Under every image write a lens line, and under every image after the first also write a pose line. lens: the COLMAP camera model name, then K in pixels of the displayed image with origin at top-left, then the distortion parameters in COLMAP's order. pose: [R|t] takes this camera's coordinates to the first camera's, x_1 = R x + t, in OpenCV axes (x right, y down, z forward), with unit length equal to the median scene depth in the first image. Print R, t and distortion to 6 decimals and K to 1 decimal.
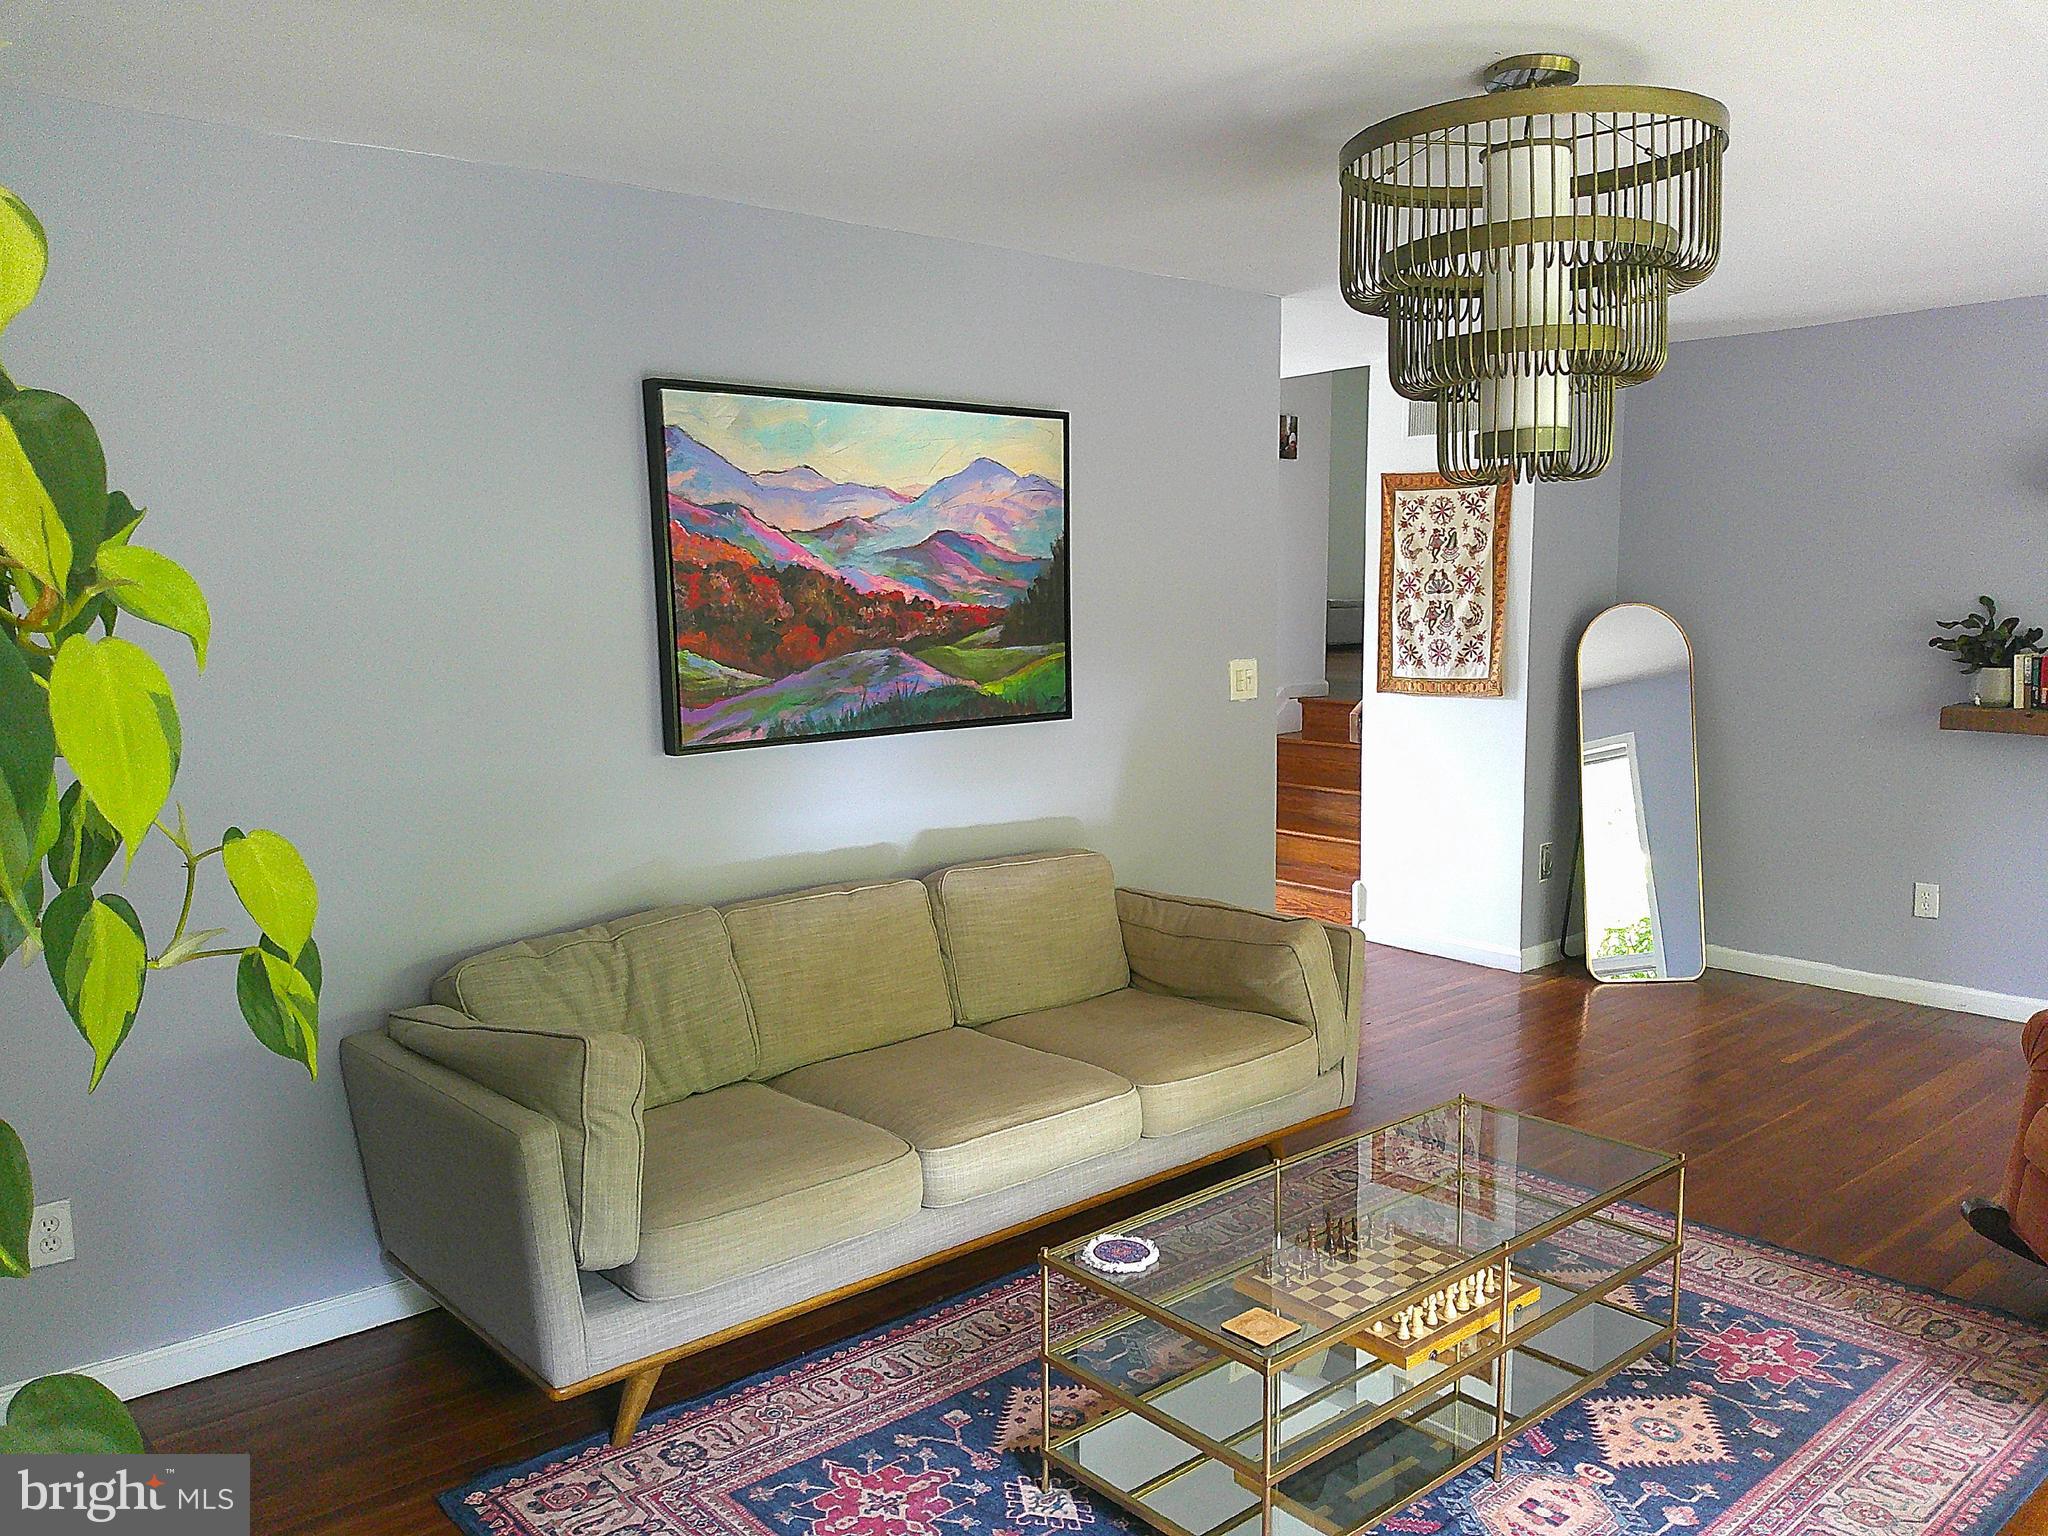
lens RADIAL K [[1580.0, 0, 1041.7], [0, 1580.0, 792.9], [0, 0, 1]] dist [0.086037, -0.160625]
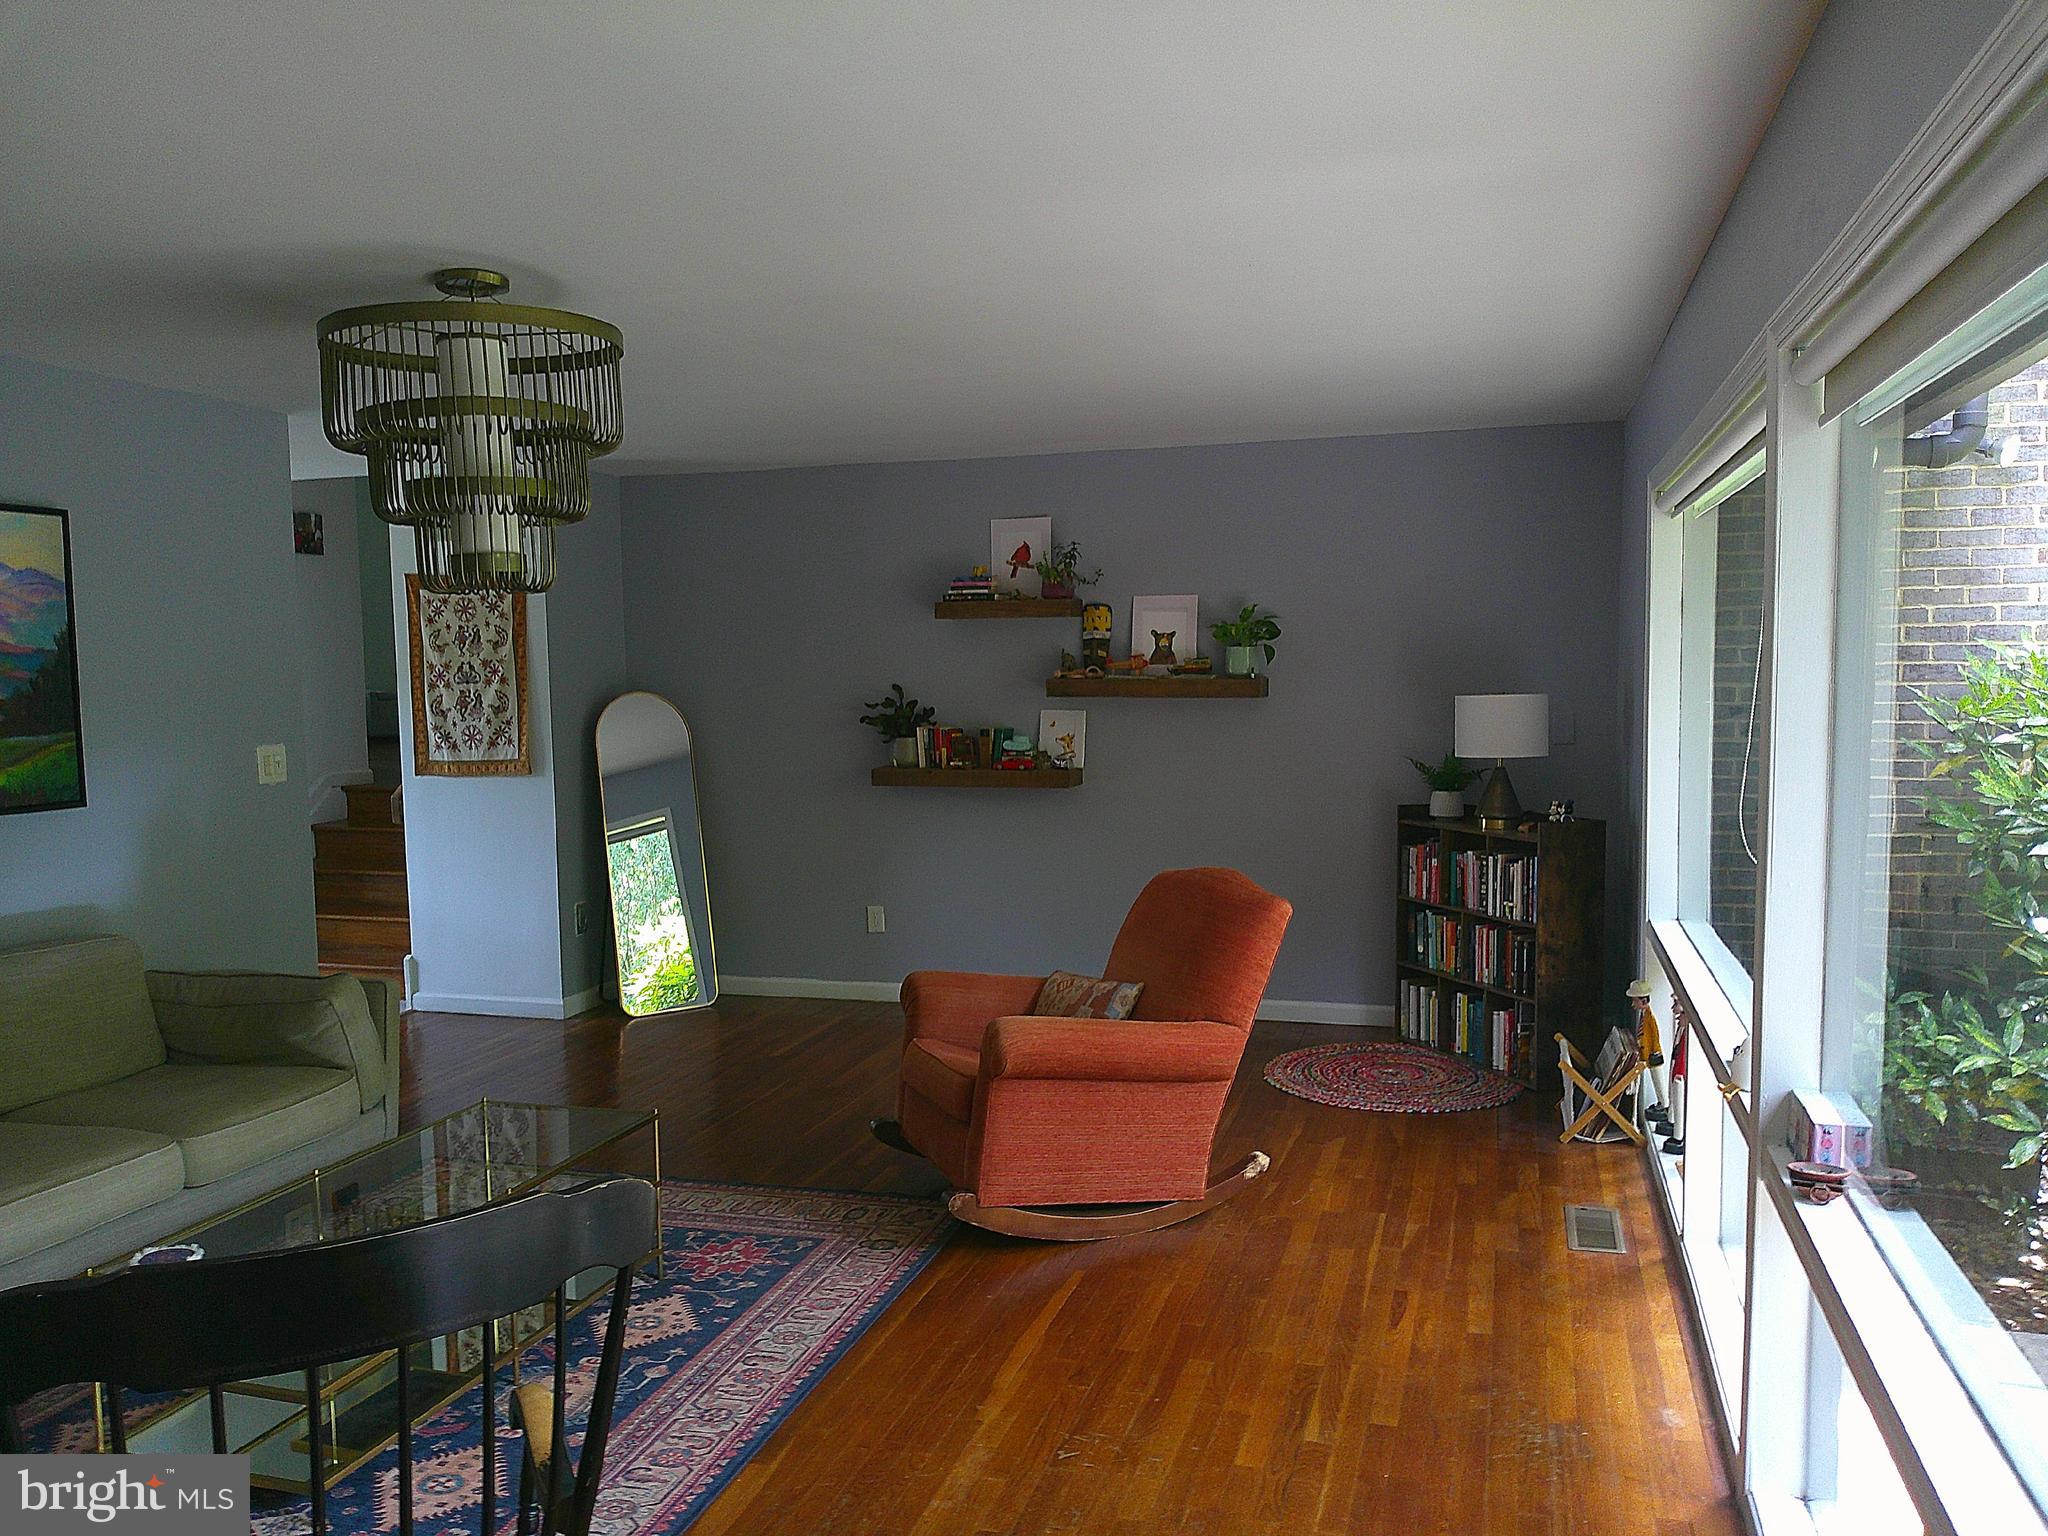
lens RADIAL K [[1580.0, 0, 1034.2], [0, 1580.0, 803.8], [0, 0, 1]] dist [0.086037, -0.160625]
pose [[0.847034, -0.047213, 0.529438, -0.008053], [0.074565, 0.996752, -0.030408, 0.028690], [-0.526283, 0.065234, 0.847803, -0.194571]]
